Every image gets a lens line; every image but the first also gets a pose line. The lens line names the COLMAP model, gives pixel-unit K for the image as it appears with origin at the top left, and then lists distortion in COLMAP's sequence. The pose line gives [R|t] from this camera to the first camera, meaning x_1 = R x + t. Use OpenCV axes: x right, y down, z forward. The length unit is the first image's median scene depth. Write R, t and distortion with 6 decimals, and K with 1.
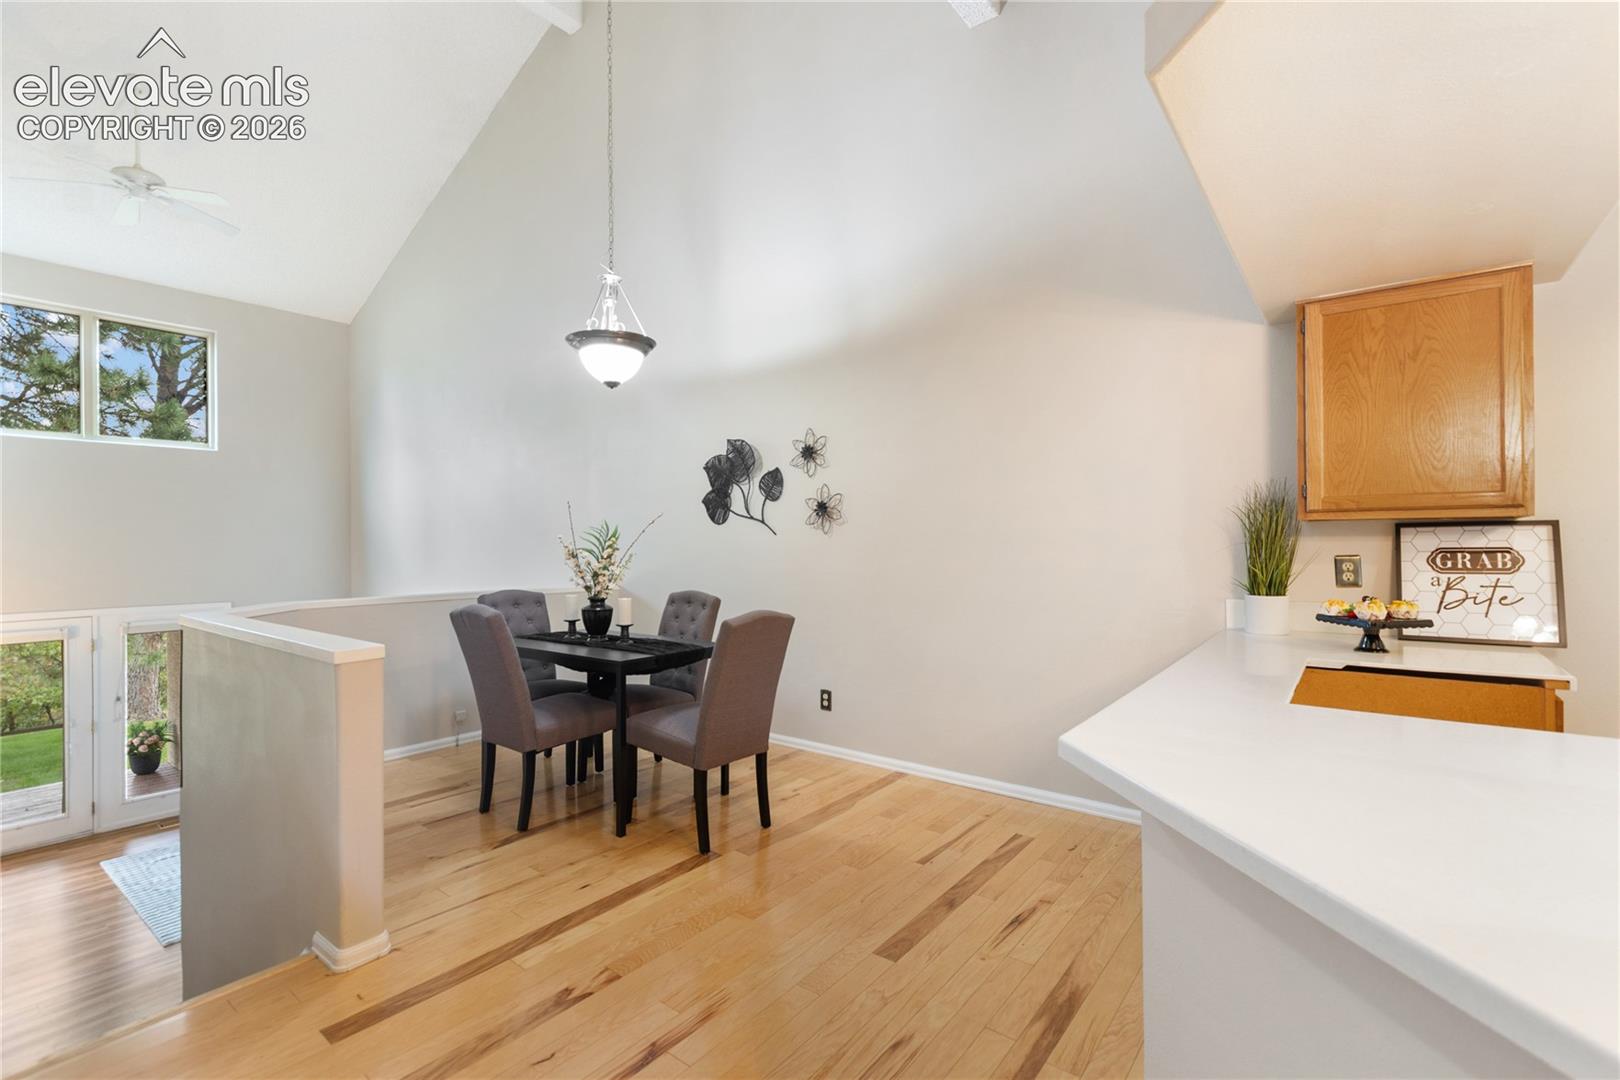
lens RADIAL K [[728.5, 0, 810.0], [0, 728.5, 540.0], [0, 0, 1]] dist [-0.000489, 0.000320]
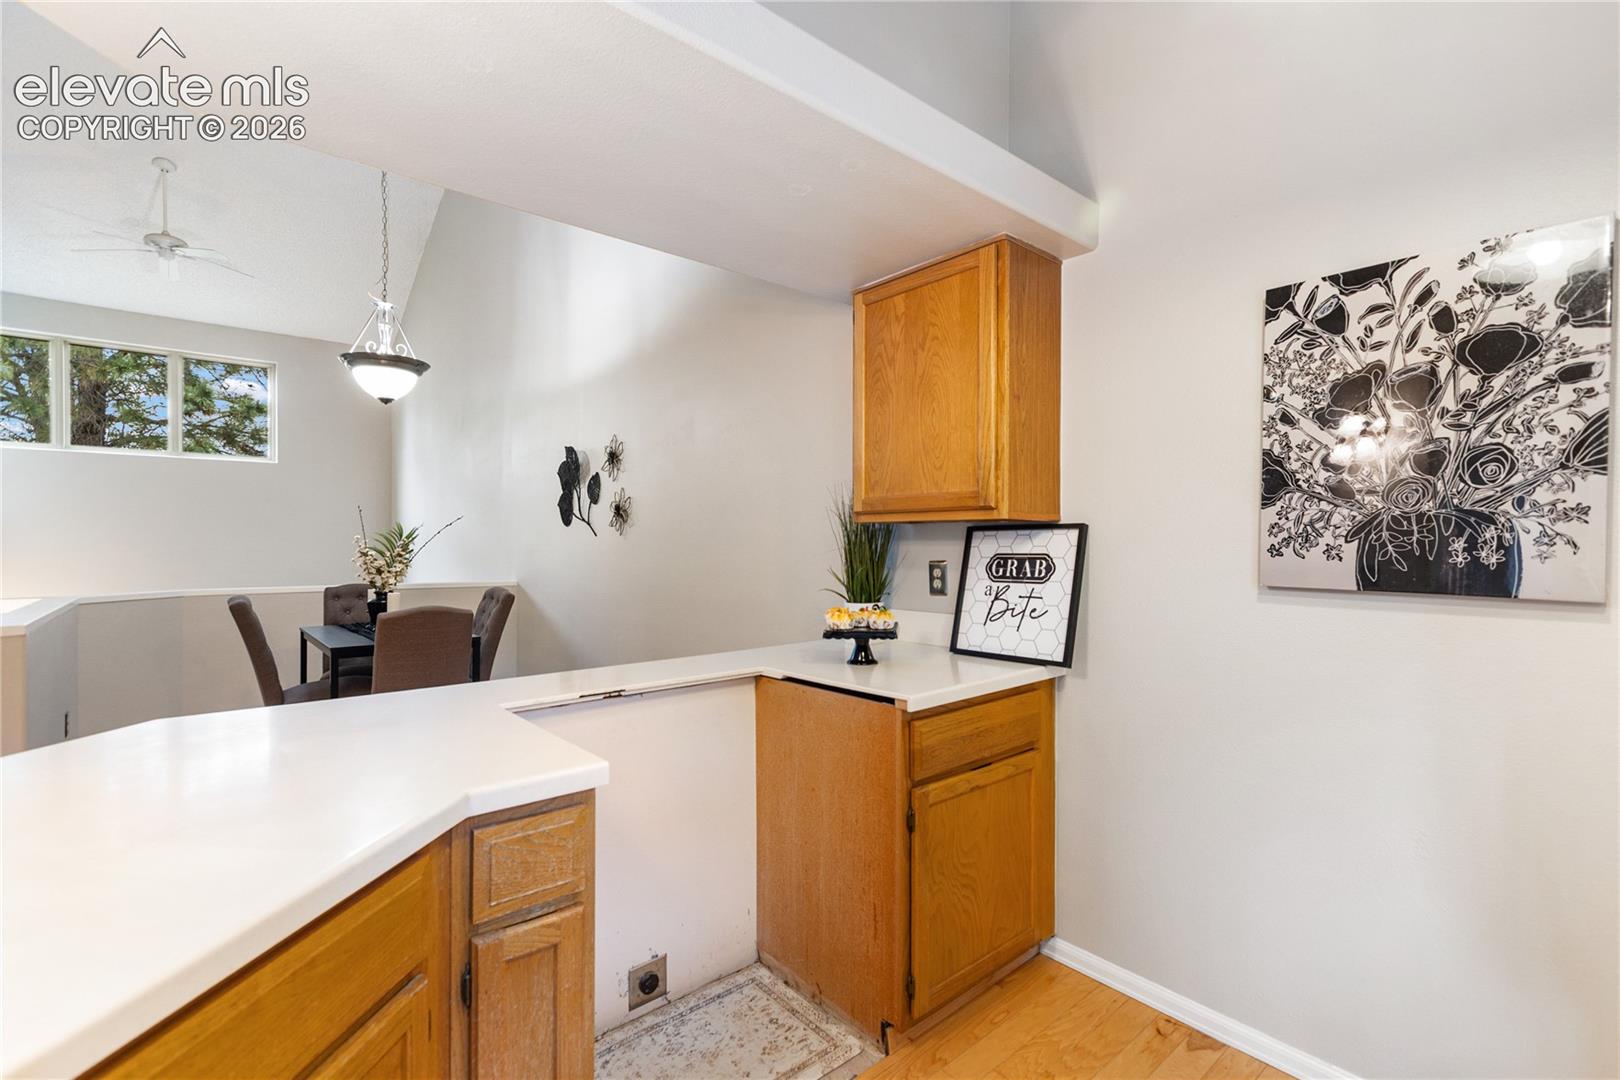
lens RADIAL K [[728.5, 0, 810.0], [0, 728.5, 540.0], [0, 0, 1]] dist [-0.000489, 0.000320]
pose [[0.977739, 0.005166, -0.209763, 0.579146], [-0.005346, 0.999986, -0.000290, -0.003229], [0.209759, 0.001405, 0.977752, 0.046012]]
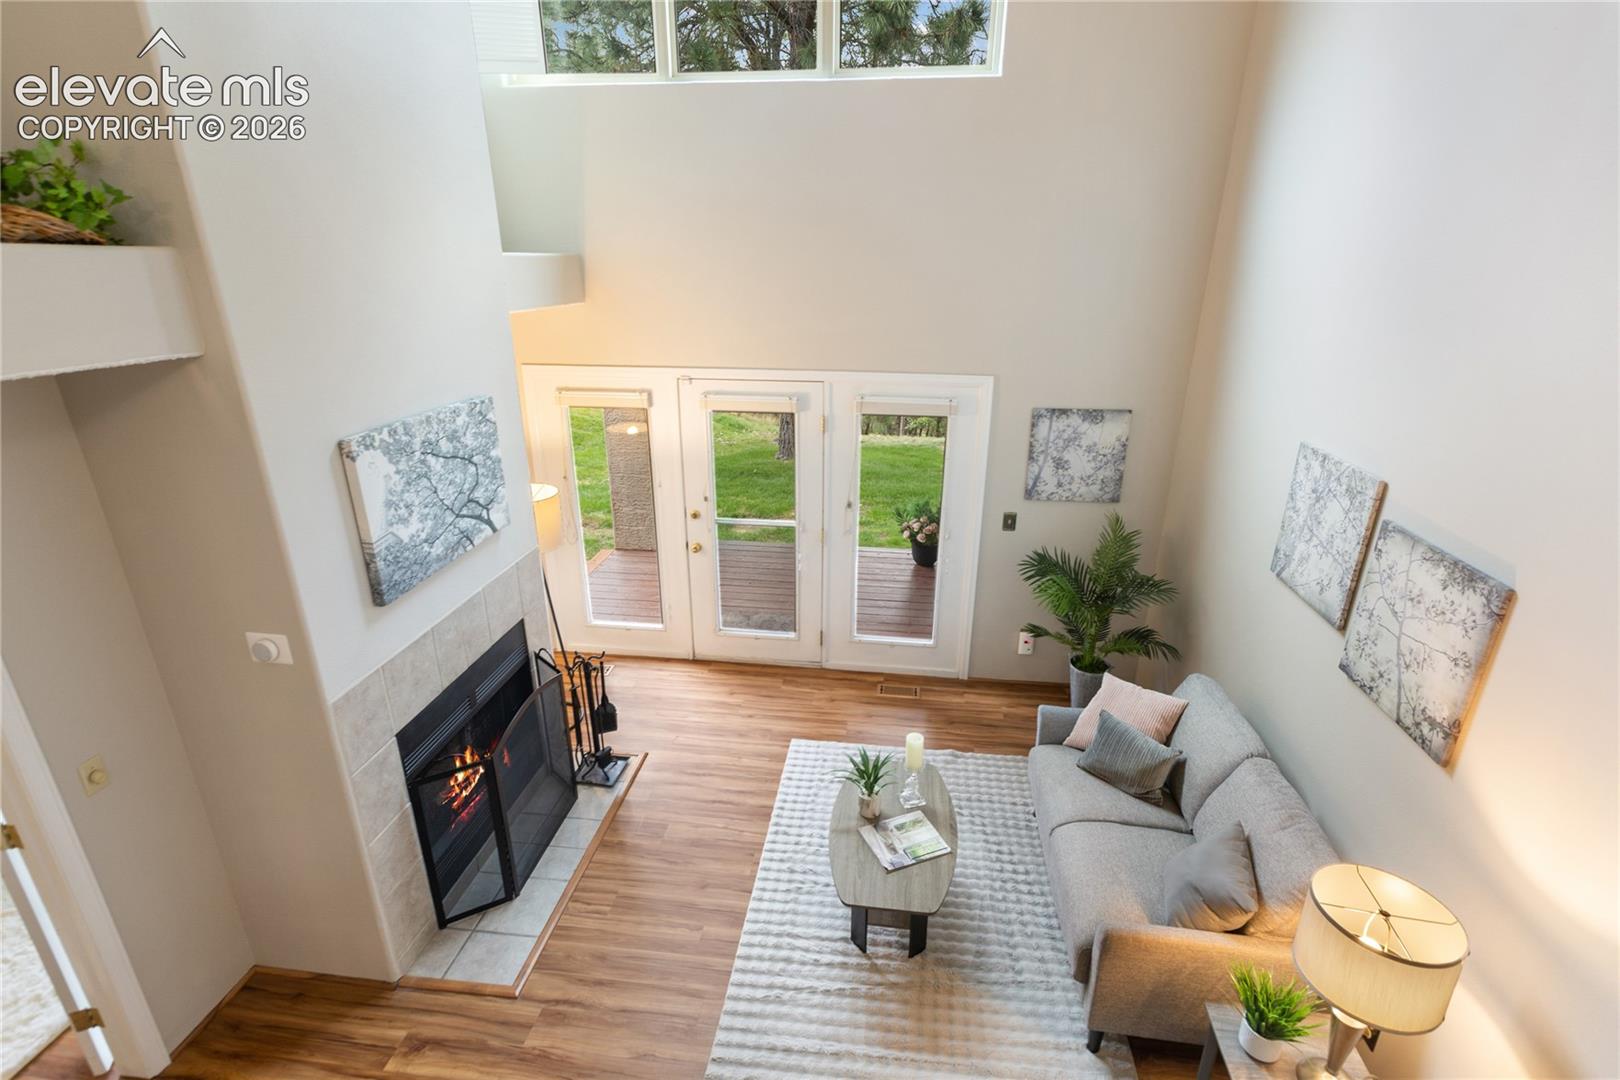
lens RADIAL K [[751.5, 0, 818.5], [0, 751.5, 539.7], [0, 0, 1]] dist [0.003205, 0.000183]
pose [[0.507210, 0.309029, -0.804512, -0.703767], [-0.008862, 0.935321, 0.353688, -0.007496], [0.861777, -0.172265, 0.477143, 1.165117]]
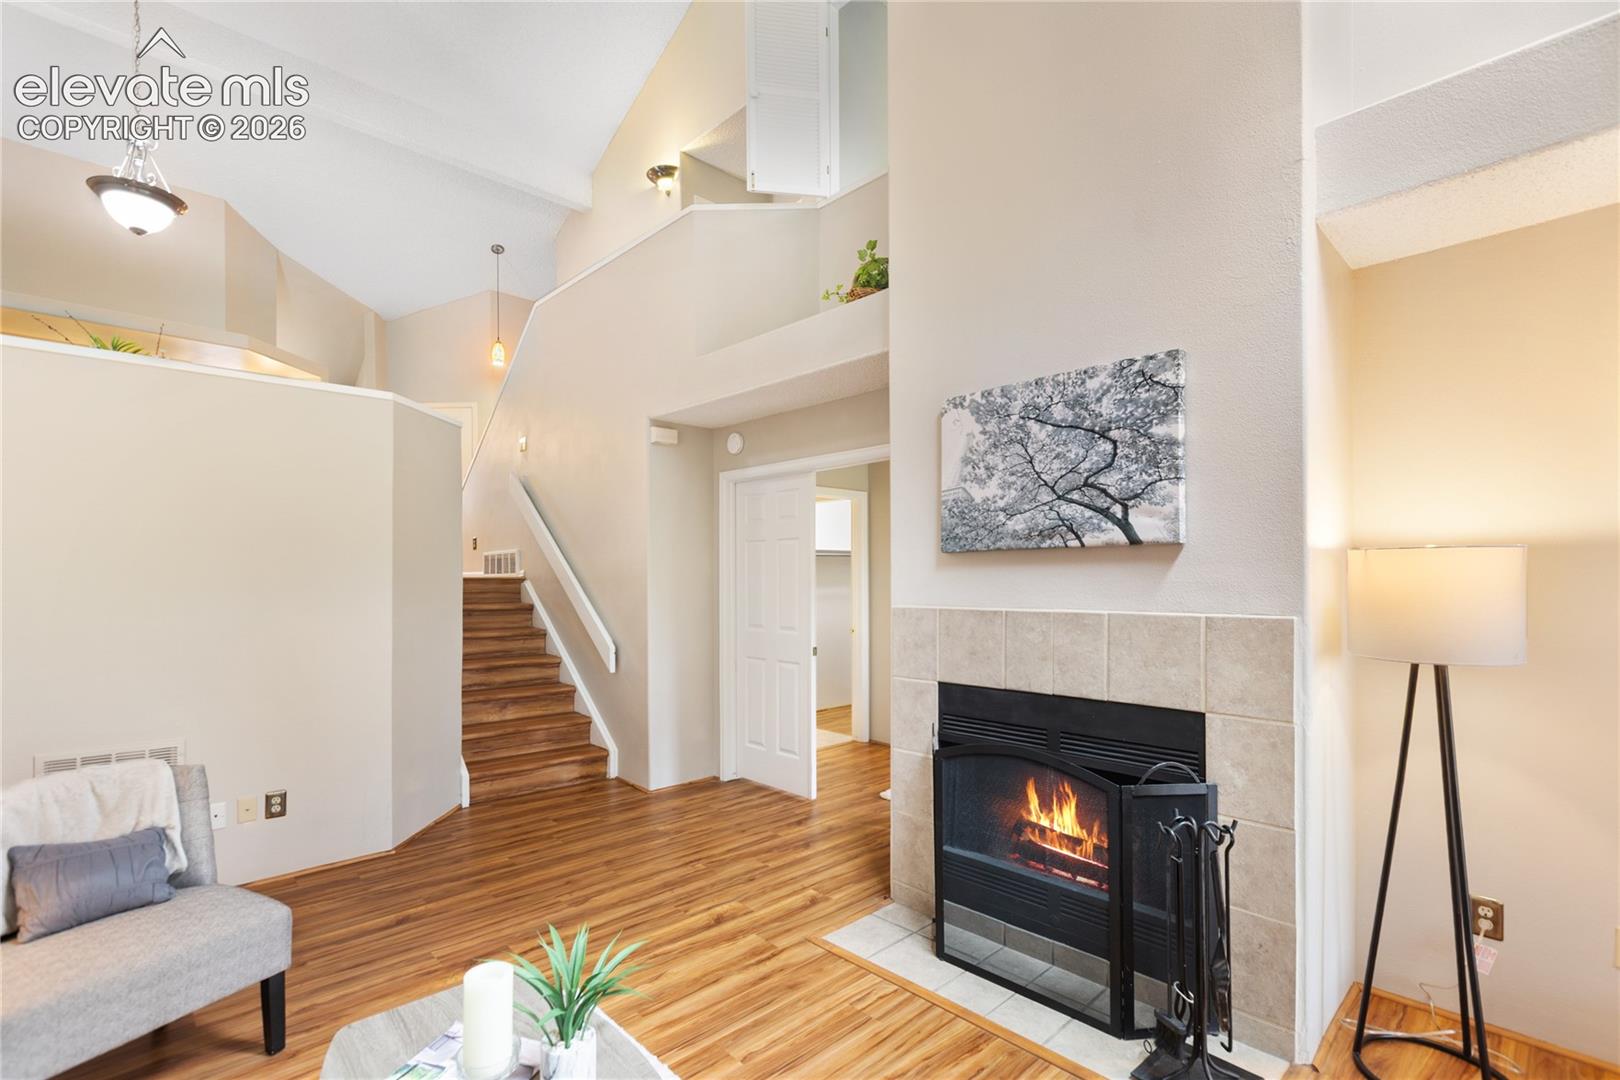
lens RADIAL K [[737.9, 0, 815.5], [0, 737.9, 573.0], [0, 0, 1]] dist [0.000220, 0.000062]
pose [[-0.988258, 0.011323, 0.152375, -1.495379], [0.010194, 0.999914, -0.008192, 0.353220], [-0.152455, -0.006542, -0.988289, 1.963167]]
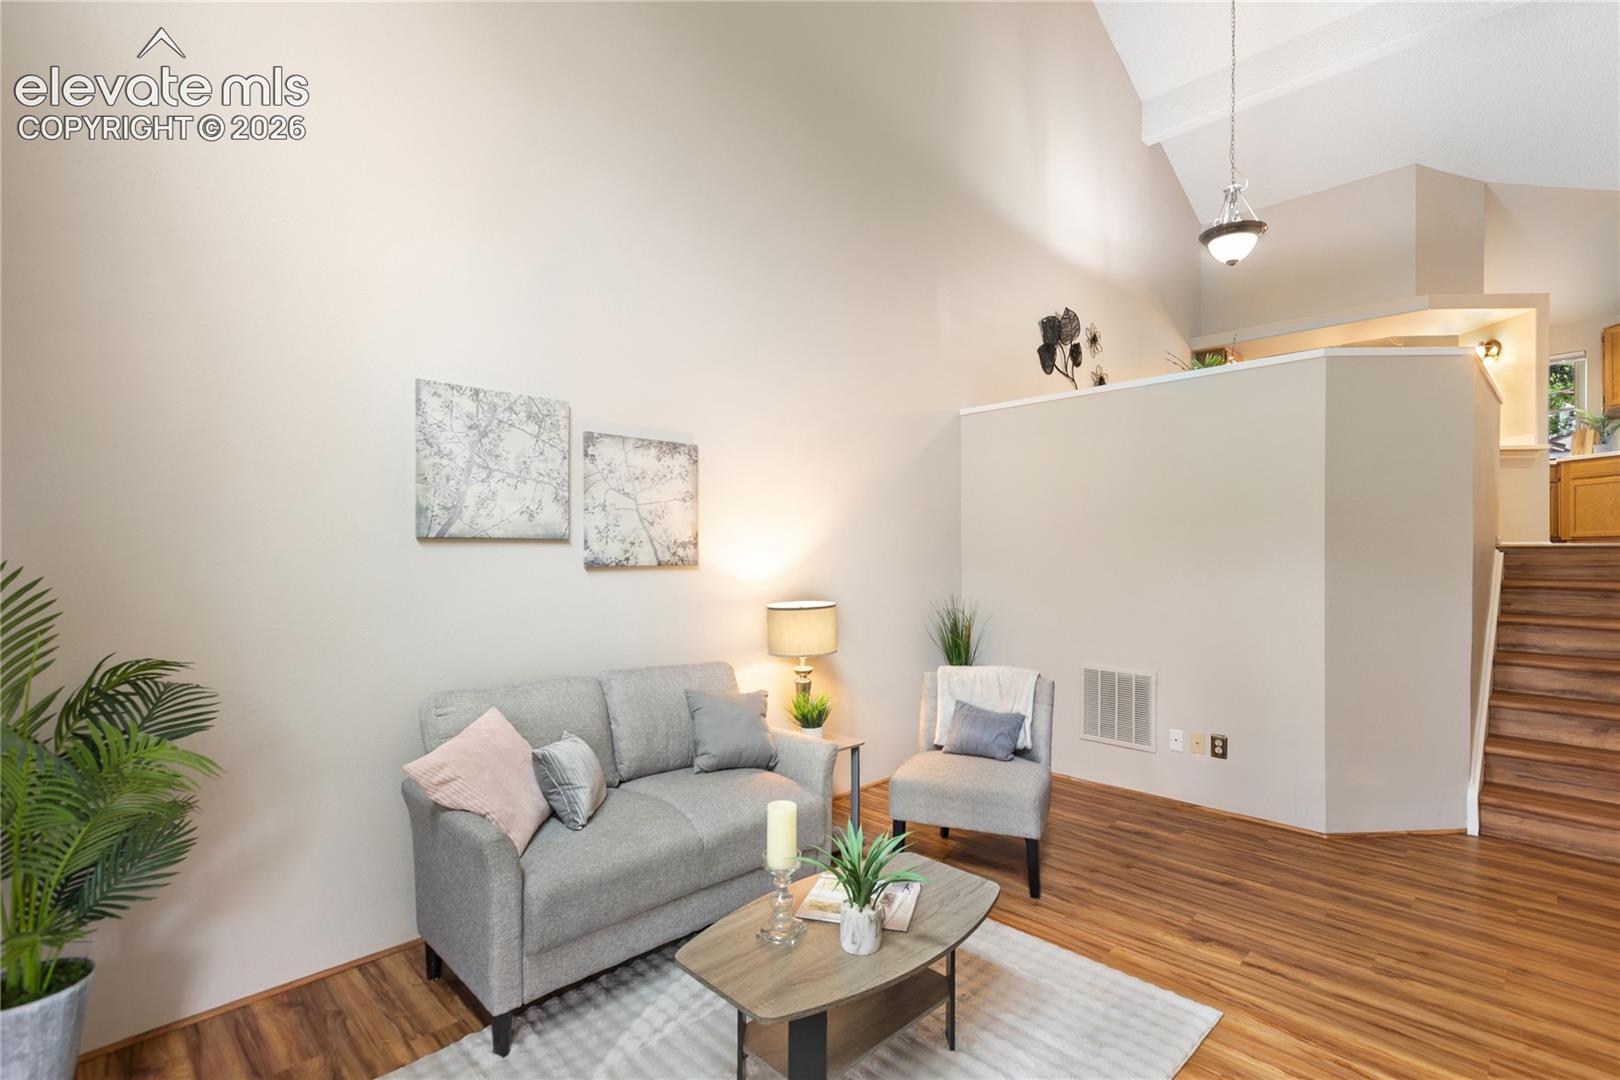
lens RADIAL K [[758.1, 0, 835.9], [0, 758.1, 552.6], [0, 0, 1]] dist [0.002116, 0.000313]
pose [[0.124050, 0.000266, 0.992276, -1.822861], [0.001935, 0.999998, -0.000510, 0.353055], [-0.992274, 0.001984, 0.124050, 1.549554]]
